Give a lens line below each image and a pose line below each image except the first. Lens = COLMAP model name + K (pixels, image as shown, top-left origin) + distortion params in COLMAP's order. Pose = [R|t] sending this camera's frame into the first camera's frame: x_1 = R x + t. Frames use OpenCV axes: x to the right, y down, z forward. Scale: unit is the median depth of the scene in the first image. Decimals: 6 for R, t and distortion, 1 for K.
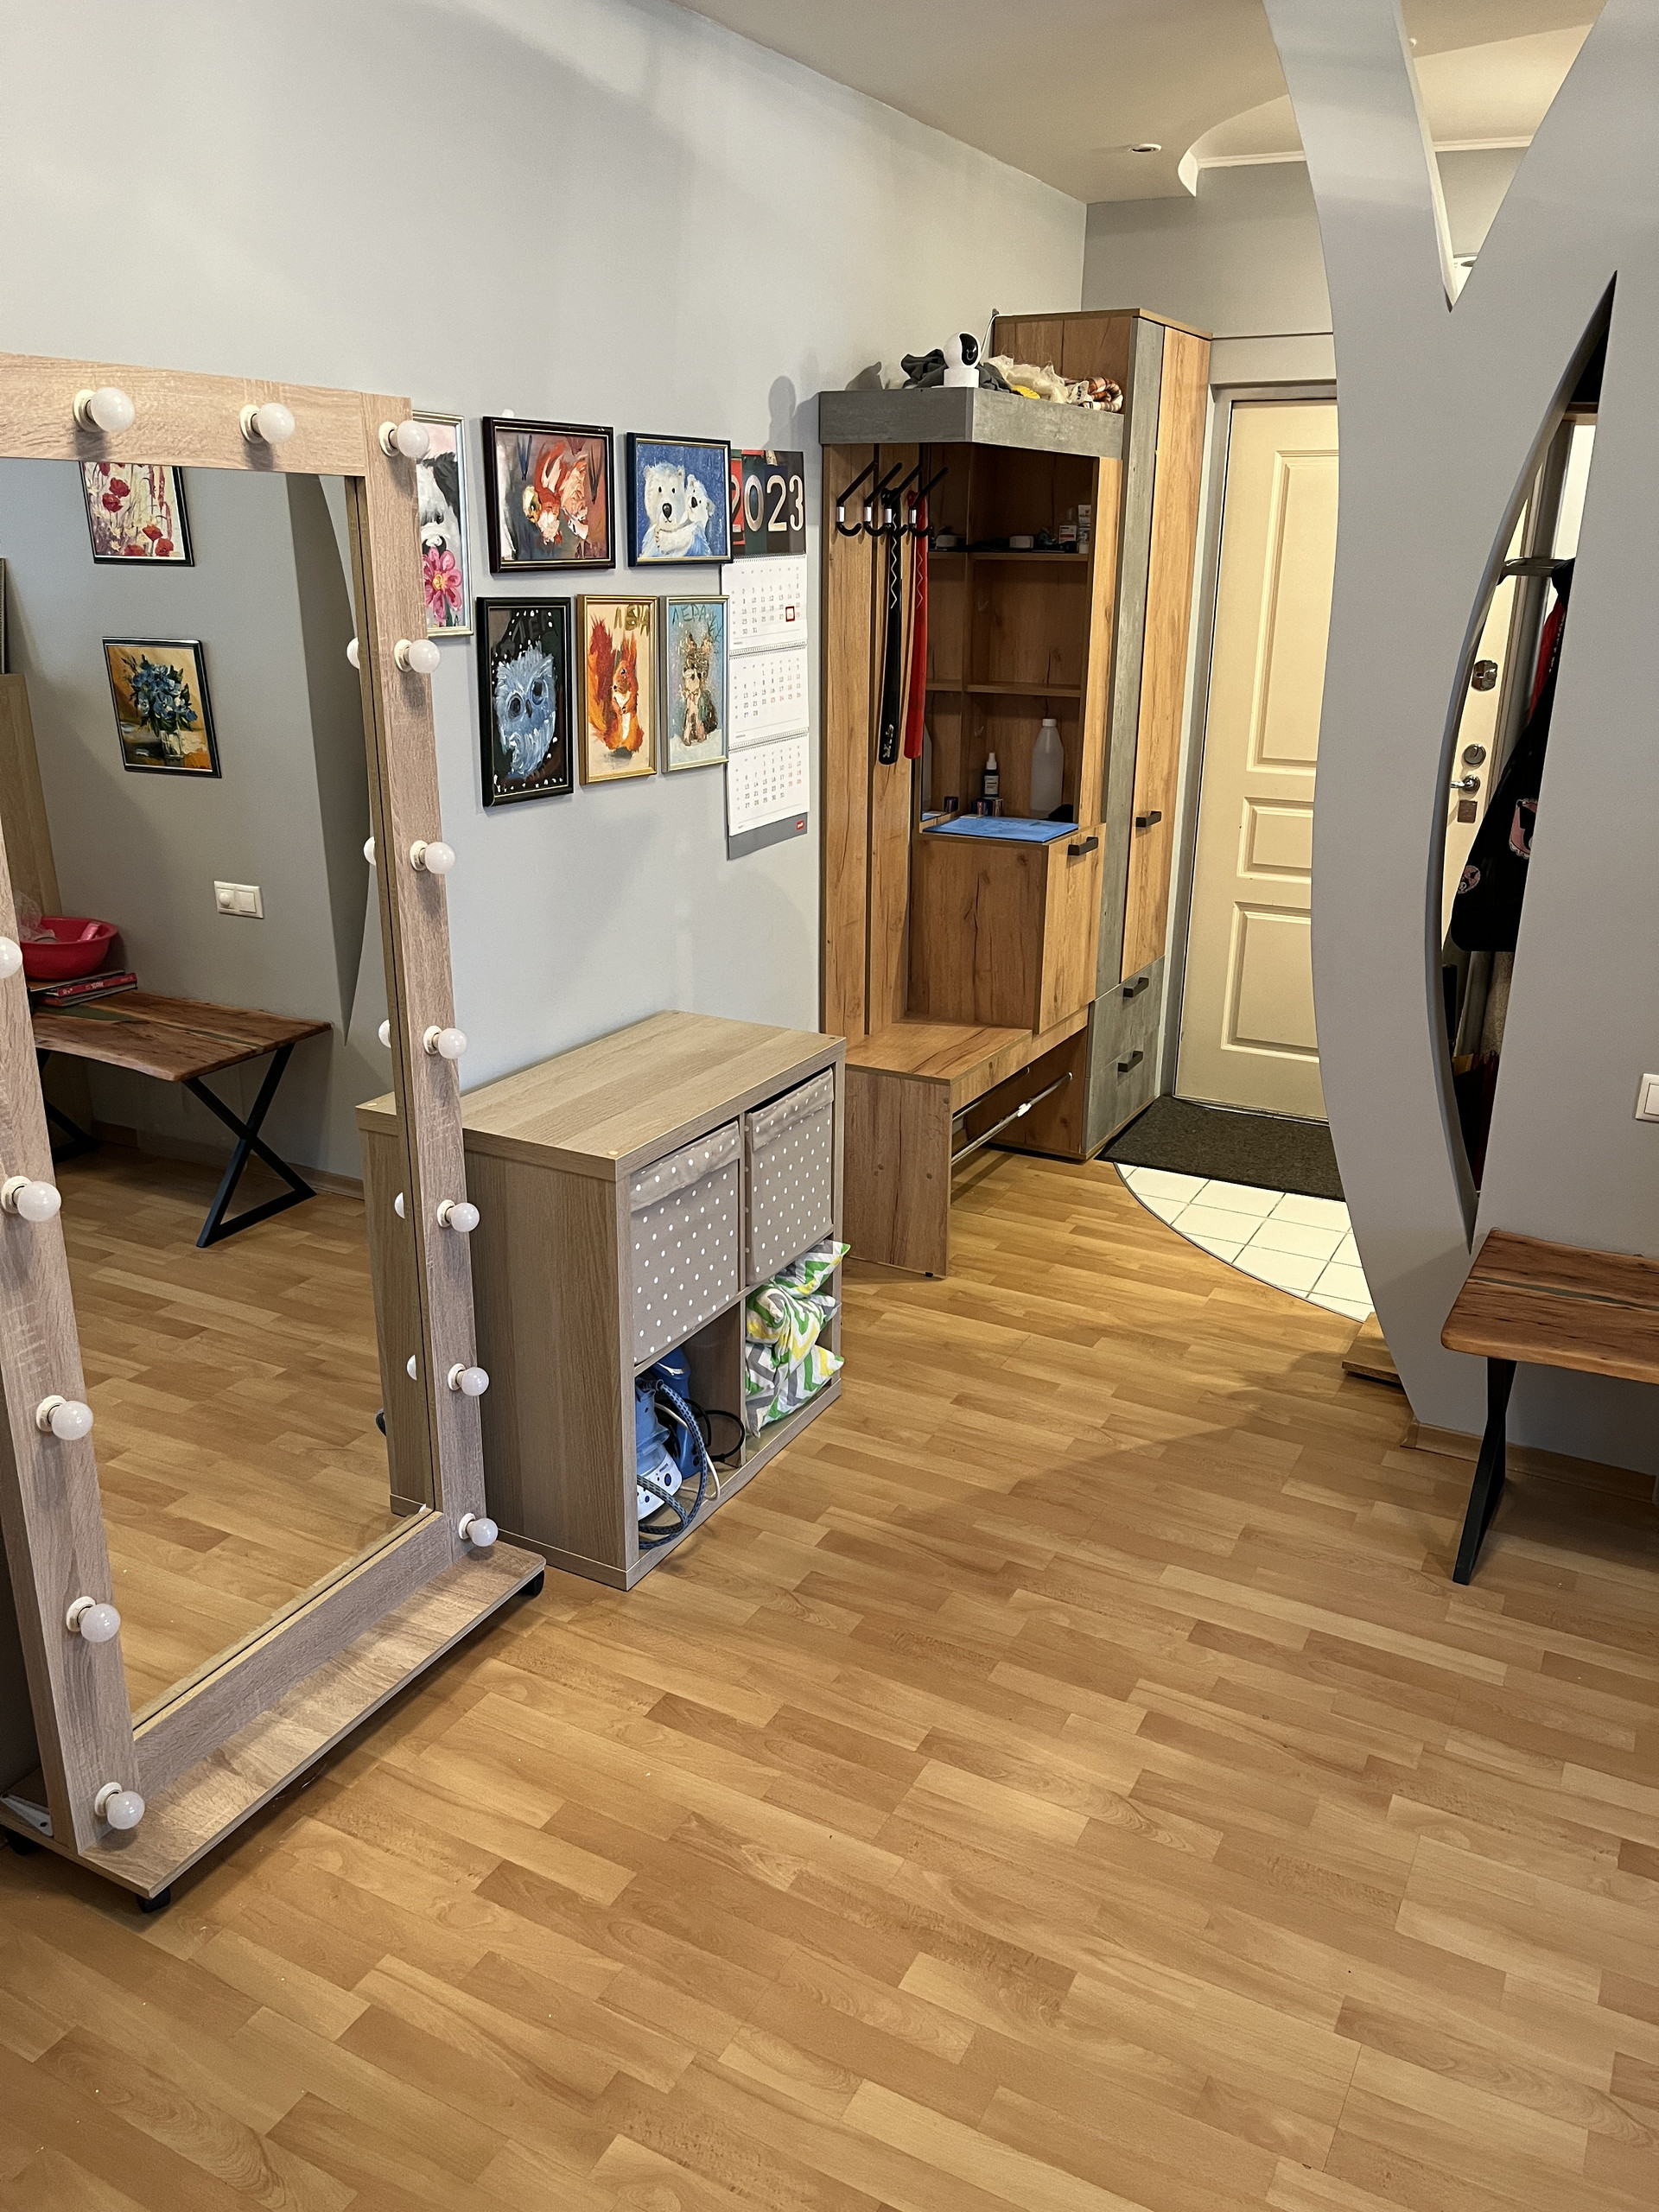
lens RADIAL K [[1665.2, 0, 829.5], [0, 1665.2, 1106.0], [0, 0, 1]] dist [0.077733, -0.119175]
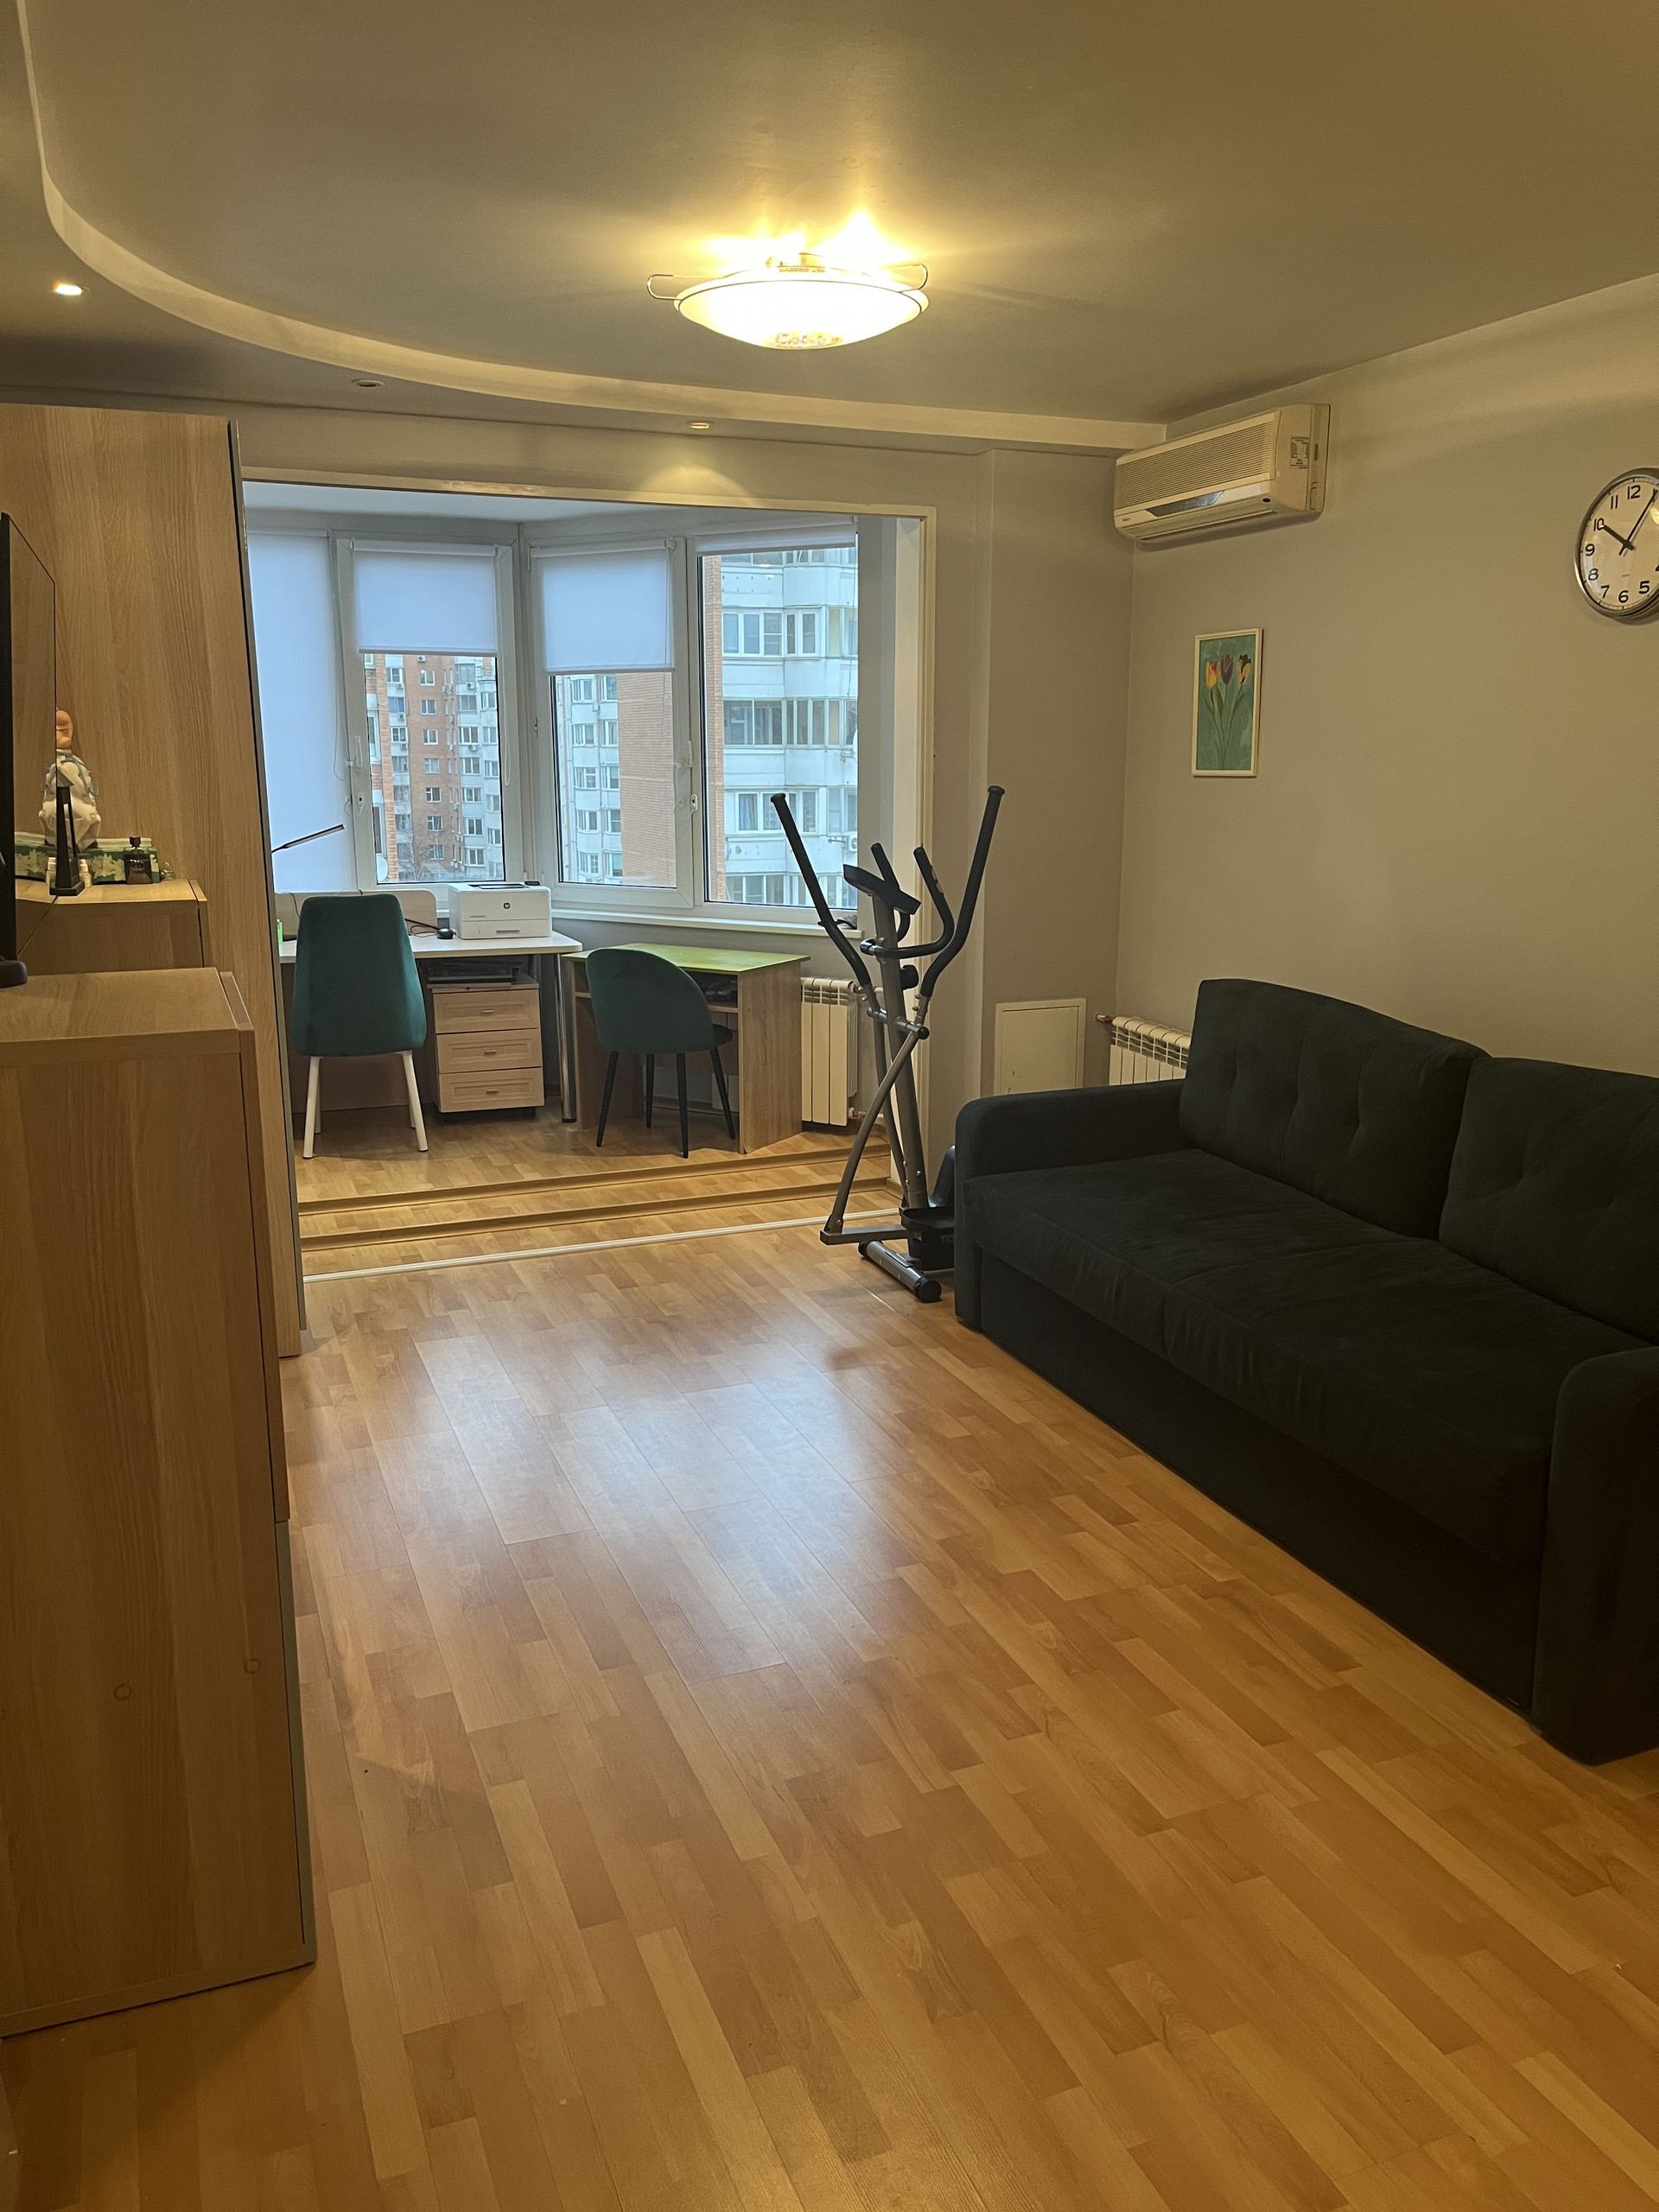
lens RADIAL K [[1665.2, 0, 829.5], [0, 1665.2, 1106.0], [0, 0, 1]] dist [0.077733, -0.119175]
pose [[-0.768044, -0.148573, 0.622924, 0.014658], [0.197888, 0.870048, 0.451504, -0.353840], [-0.609055, 0.470044, -0.638835, 1.068097]]
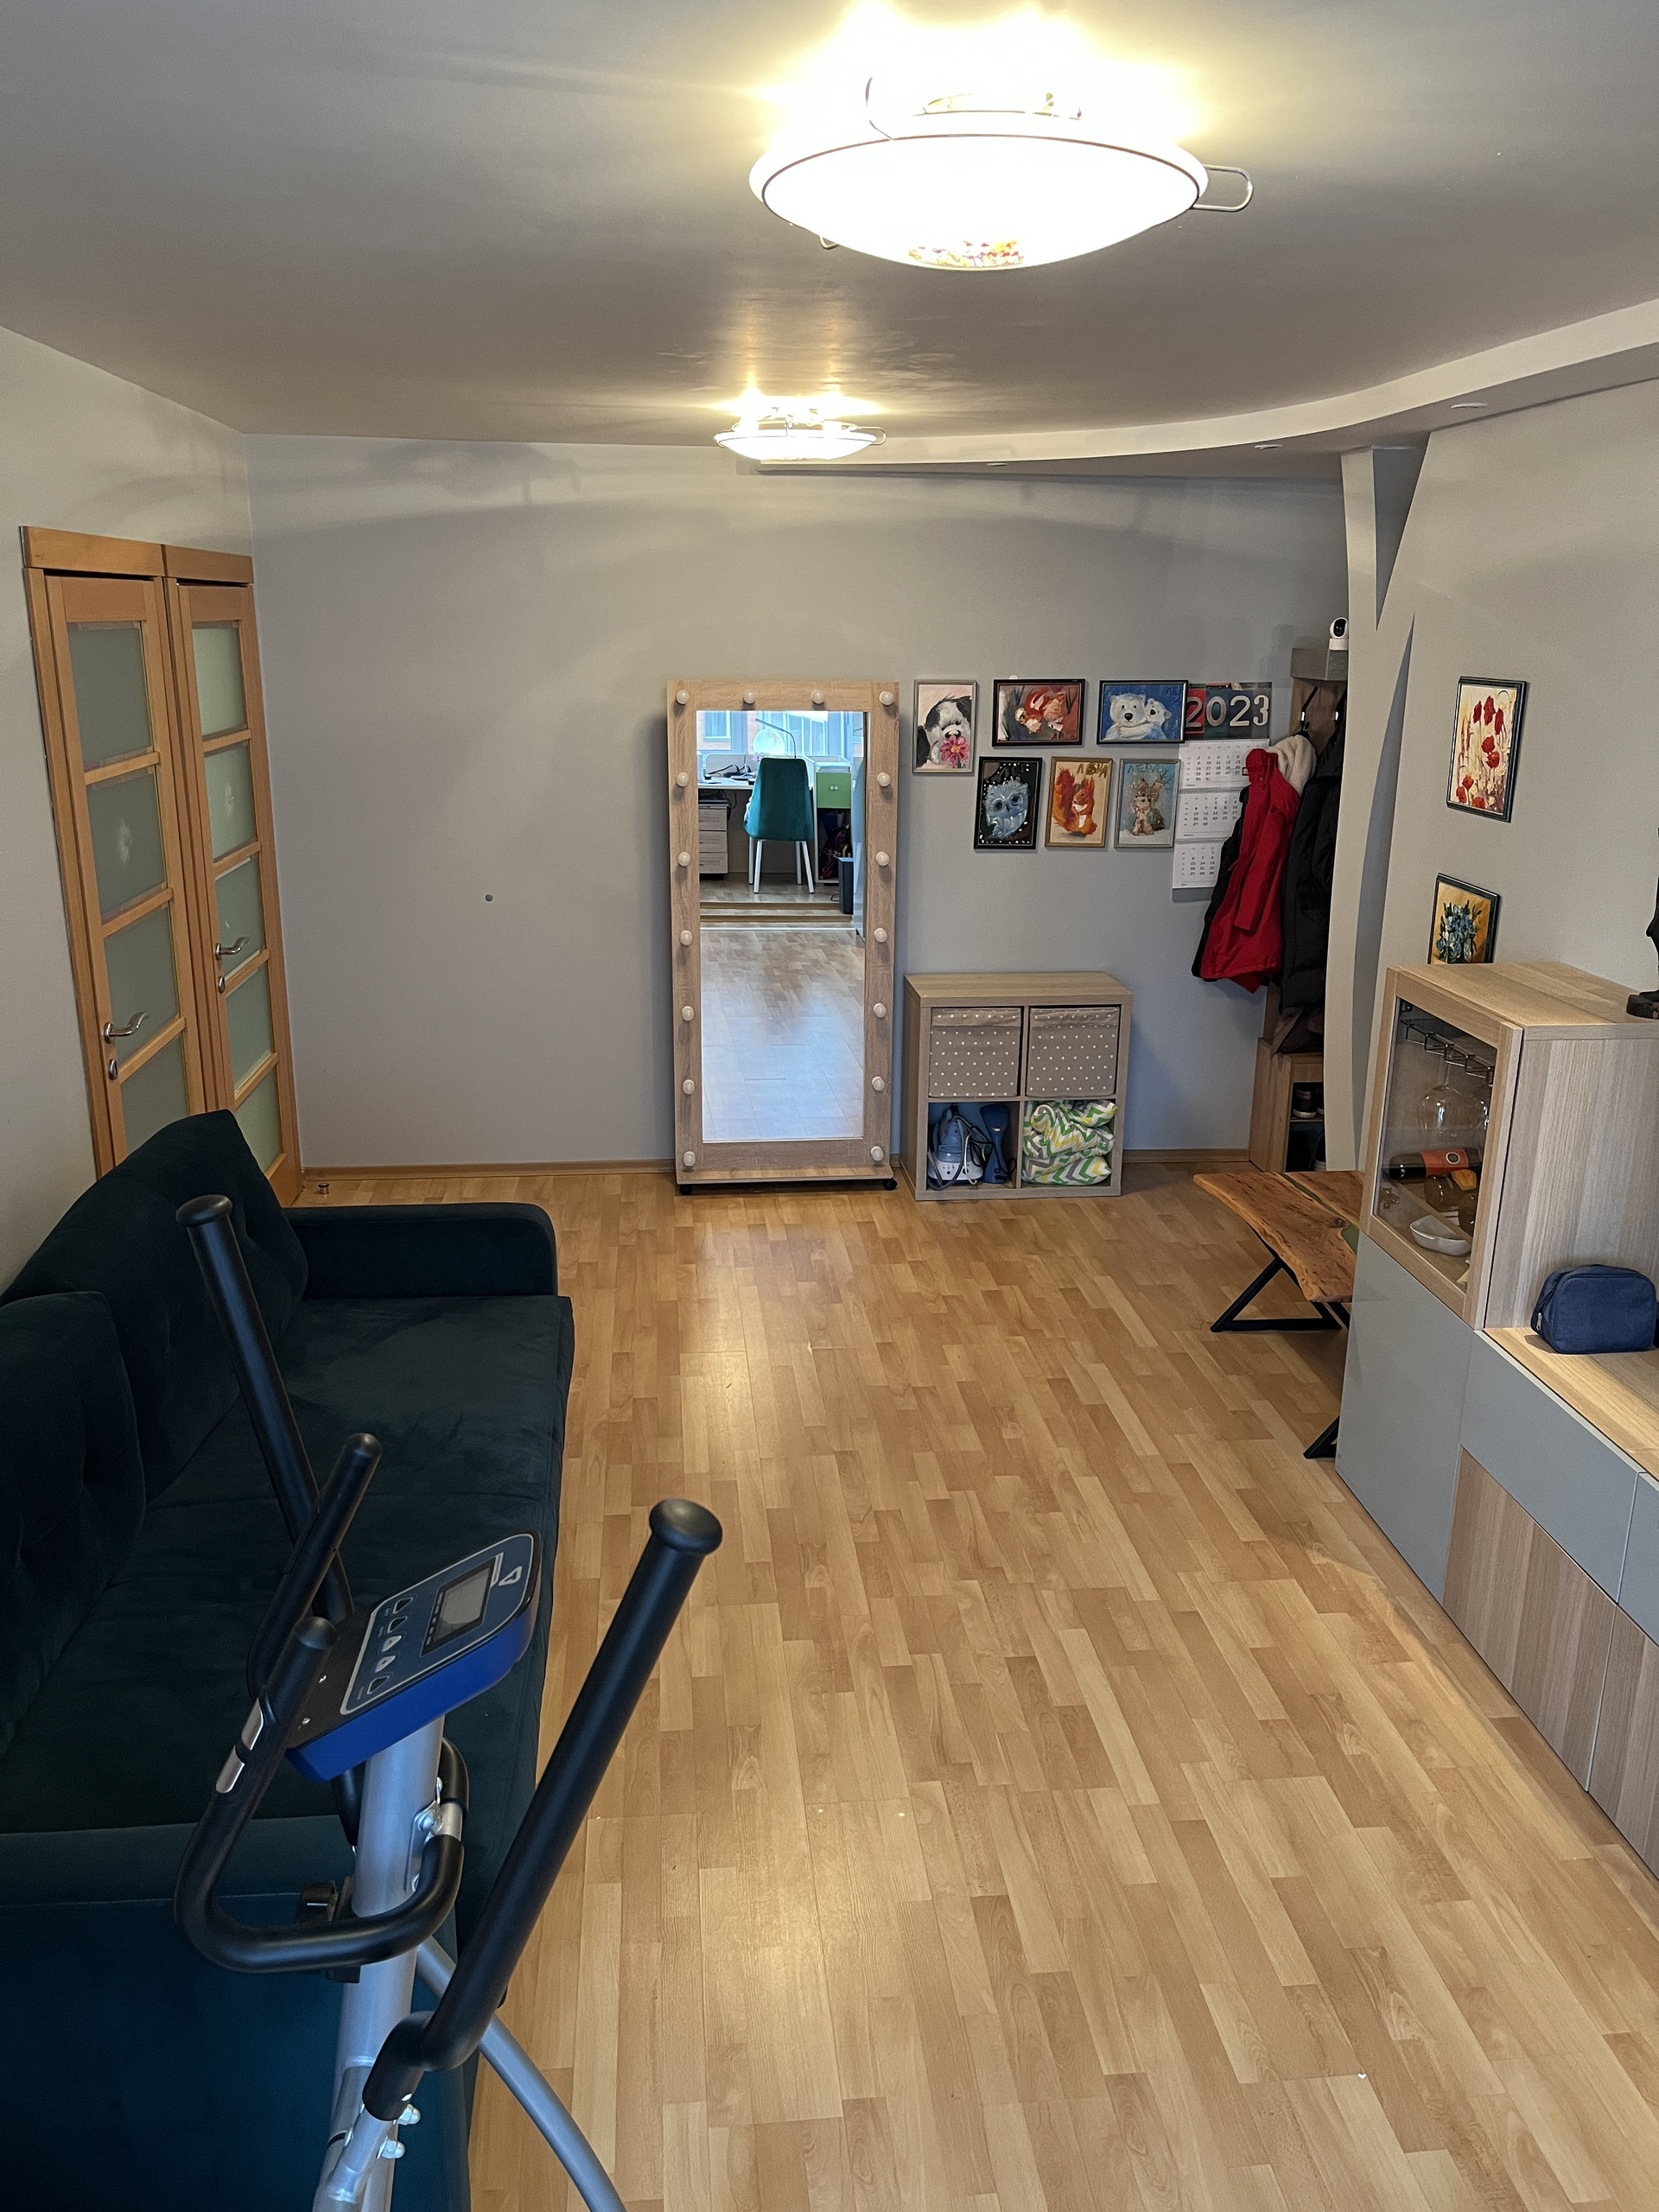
lens RADIAL K [[1639.9, 0, 829.3], [0, 1639.9, 1147.2], [0, 0, 1]] dist [0.075416, -0.197426]
pose [[0.560884, 0.245763, -0.790576, 1.508489], [-0.269384, 0.957135, 0.106423, 0.020811], [0.782842, 0.153278, 0.603046, -0.407924]]
